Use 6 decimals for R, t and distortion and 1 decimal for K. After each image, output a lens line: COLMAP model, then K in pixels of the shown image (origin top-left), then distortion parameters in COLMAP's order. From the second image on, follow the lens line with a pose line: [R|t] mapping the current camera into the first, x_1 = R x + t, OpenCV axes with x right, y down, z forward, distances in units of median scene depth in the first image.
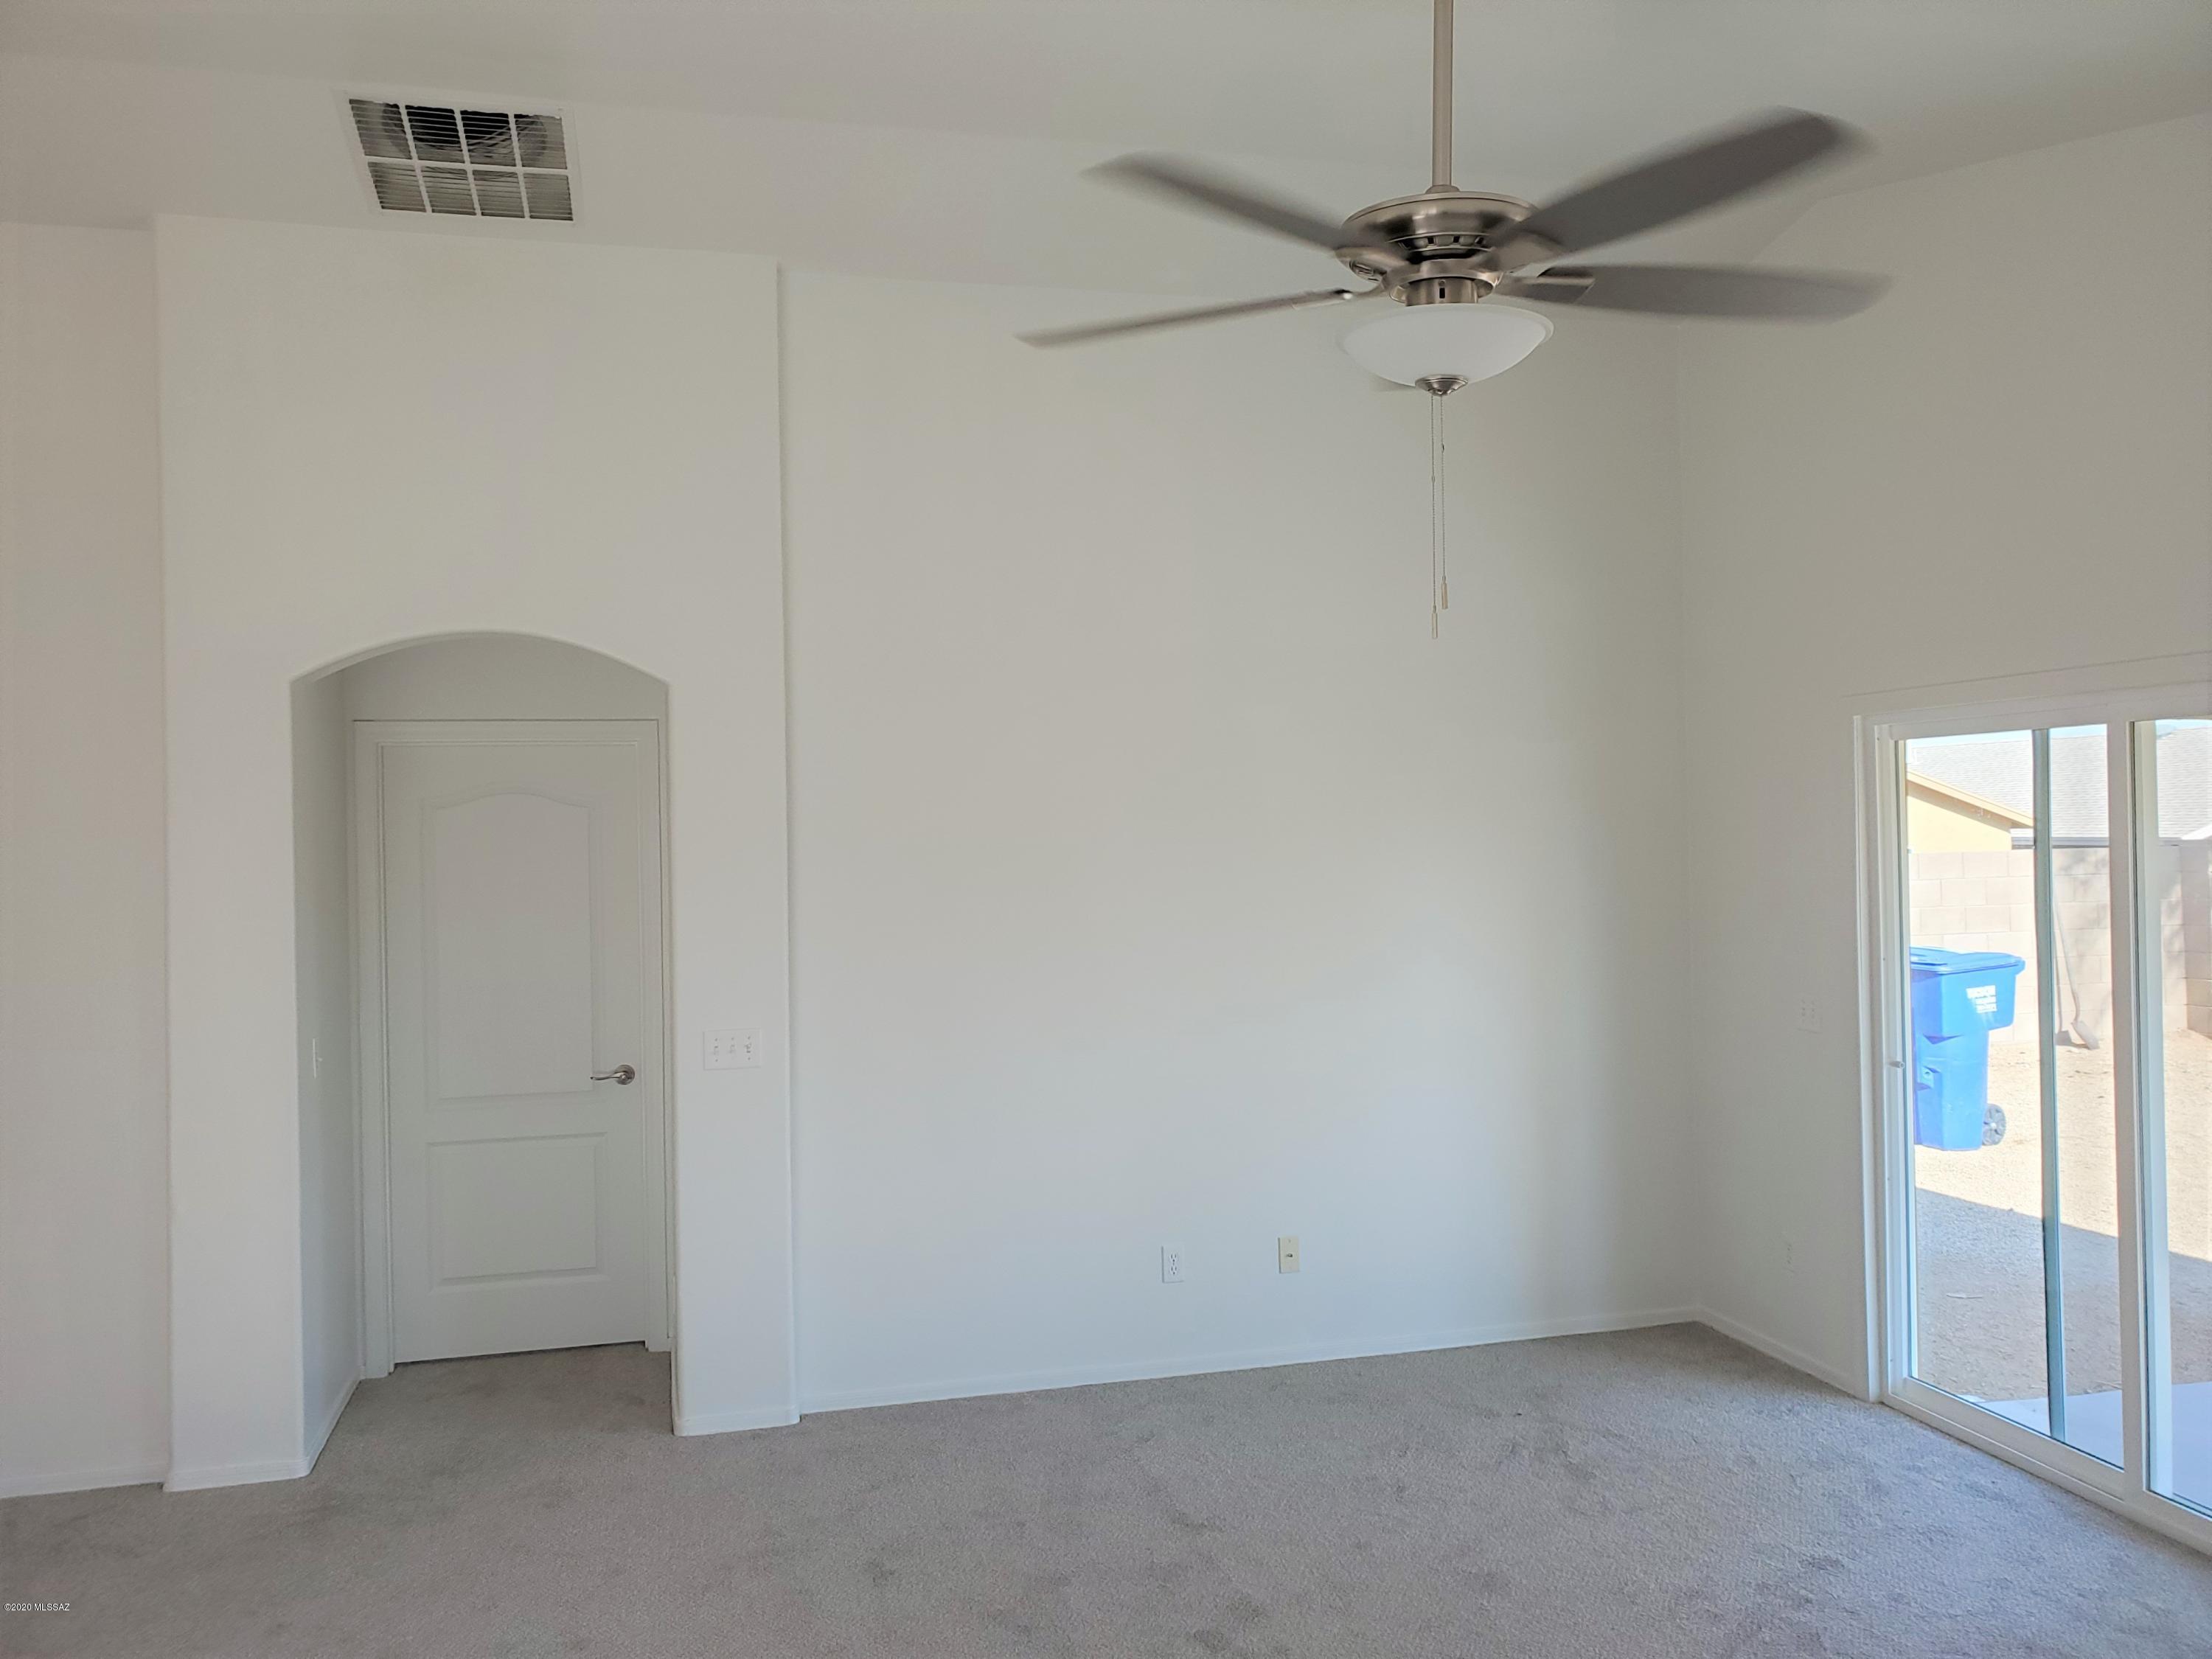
lens RADIAL K [[1708.2, 0, 1117.2], [0, 1708.2, 855.7], [0, 0, 1]] dist [0.034813, -0.013006]
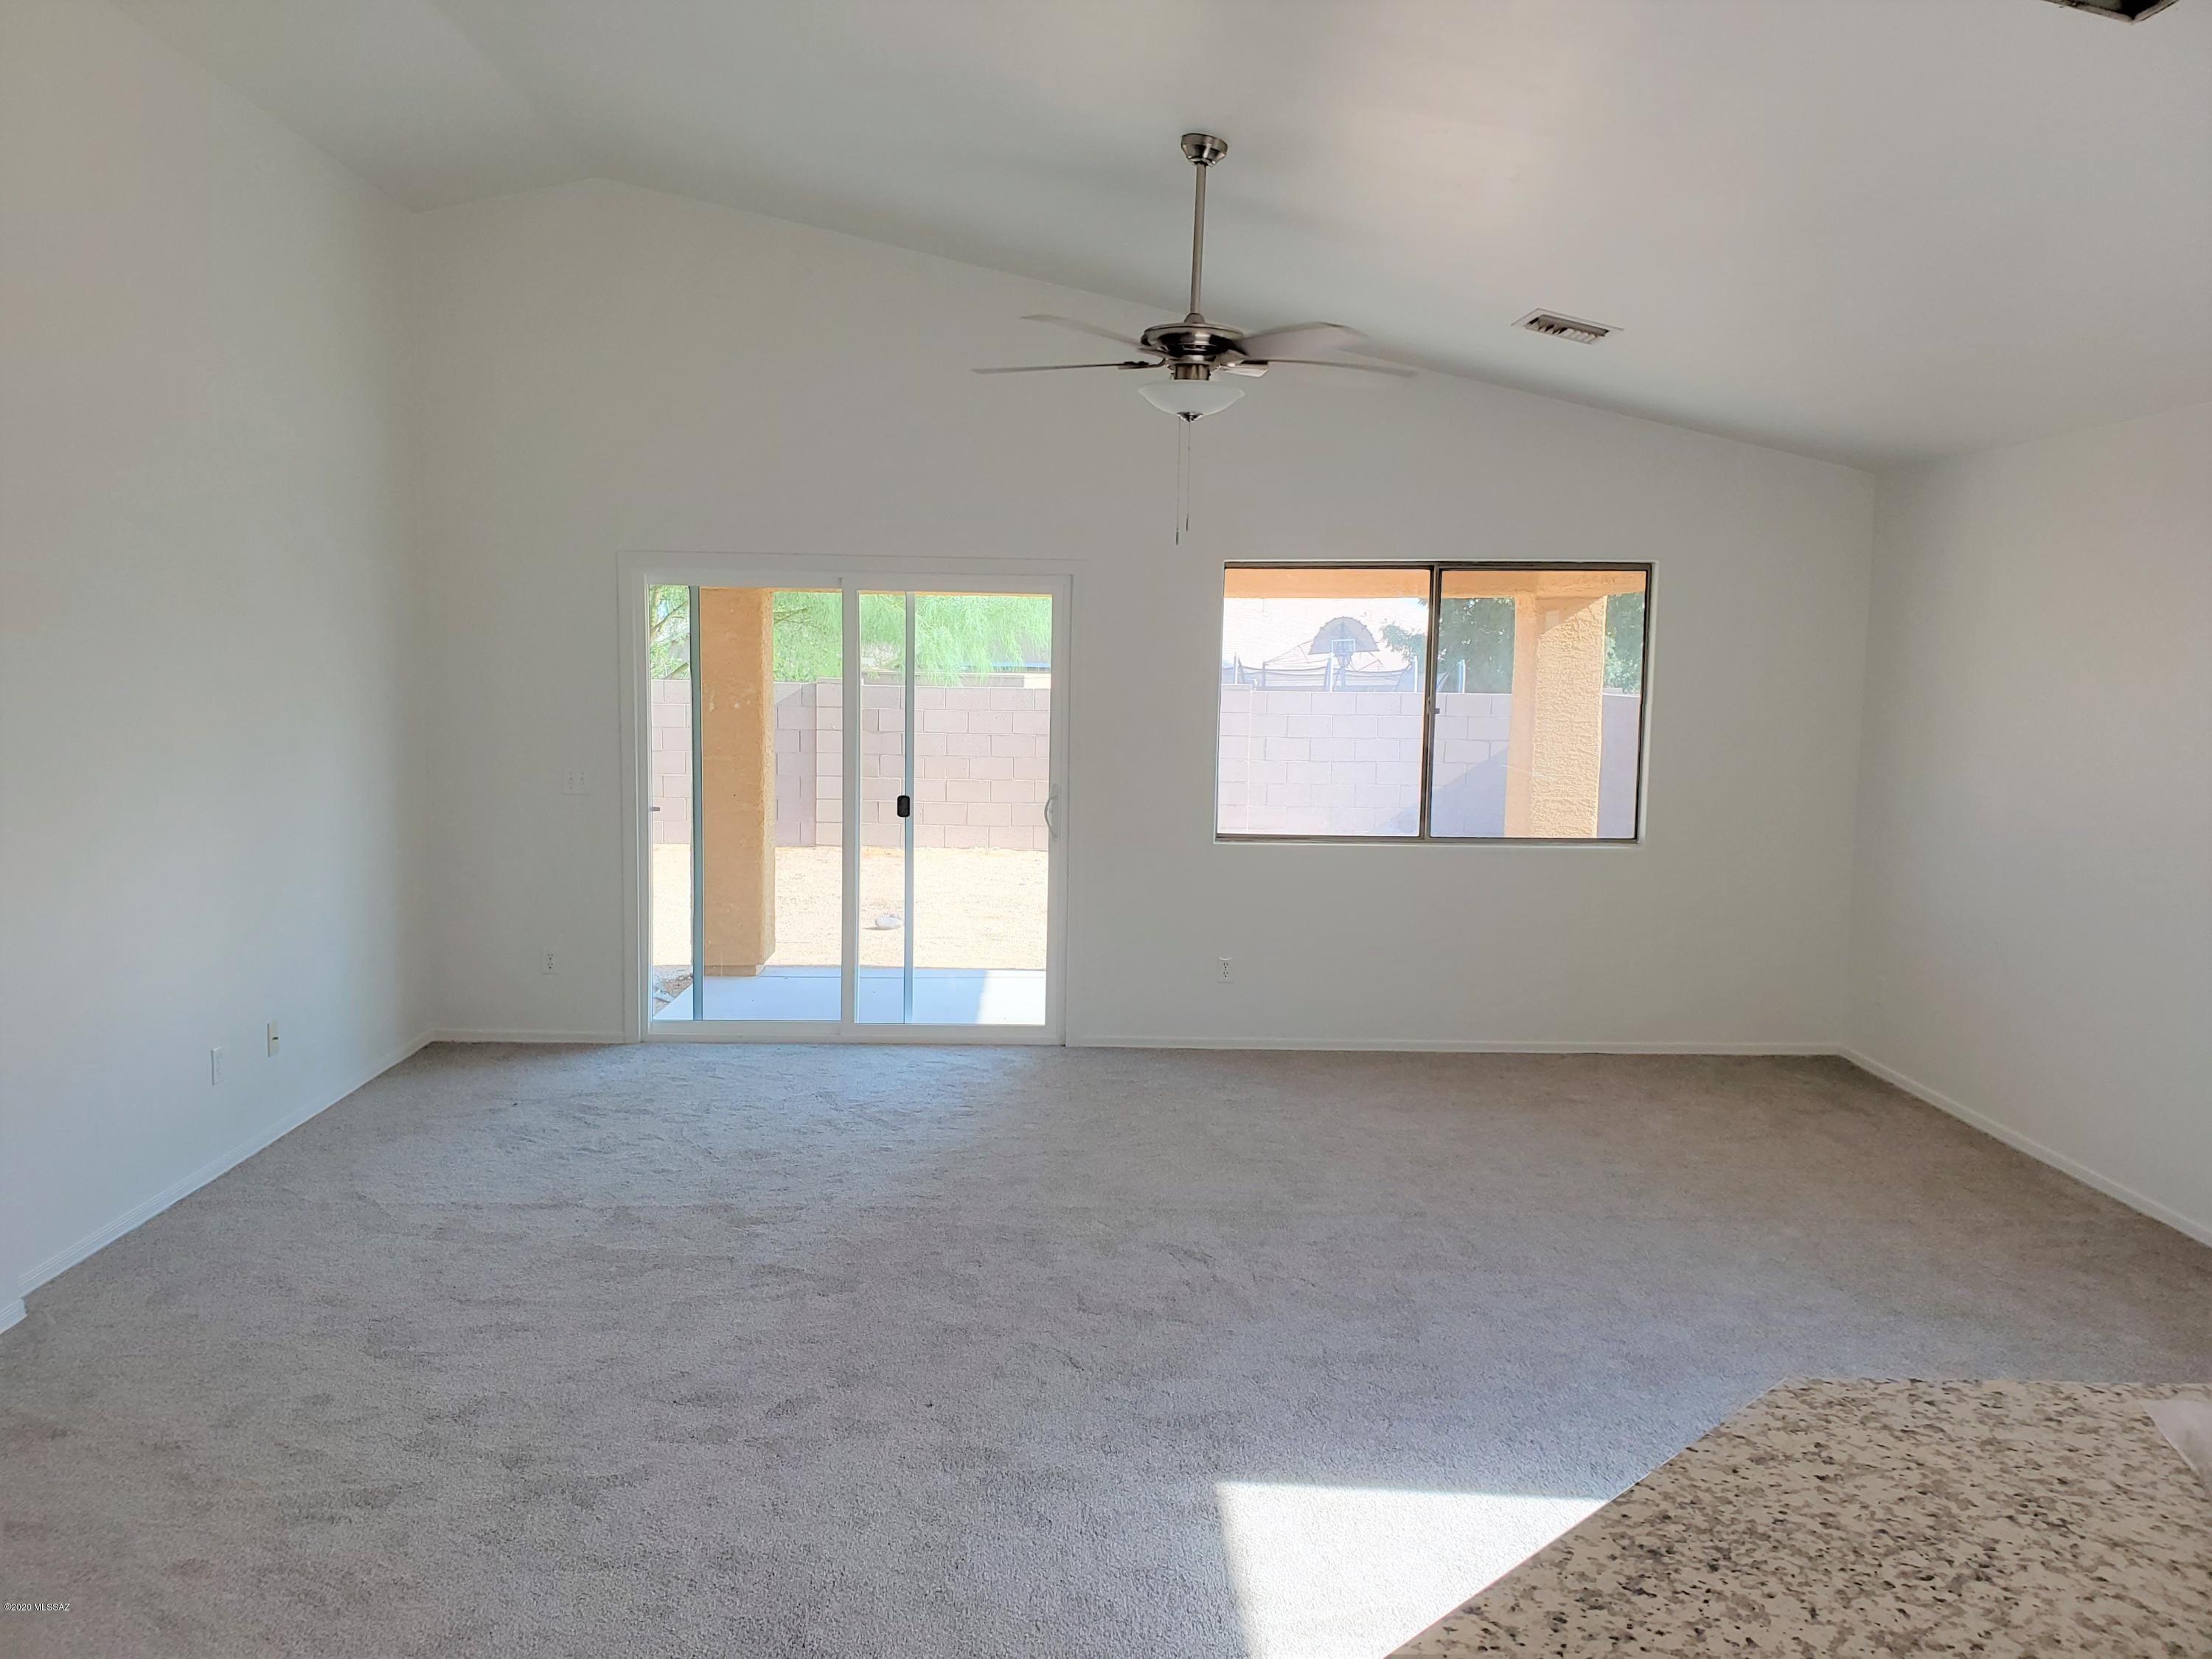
lens RADIAL K [[1701.4, 0, 1100.4], [0, 1701.4, 795.0], [0, 0, 1]] dist [0.124635, -0.198314]
pose [[0.245402, -0.054556, 0.967885, -0.902752], [-0.004976, 0.998331, 0.057533, 0.027272], [-0.969409, -0.018935, 0.244721, 0.298553]]
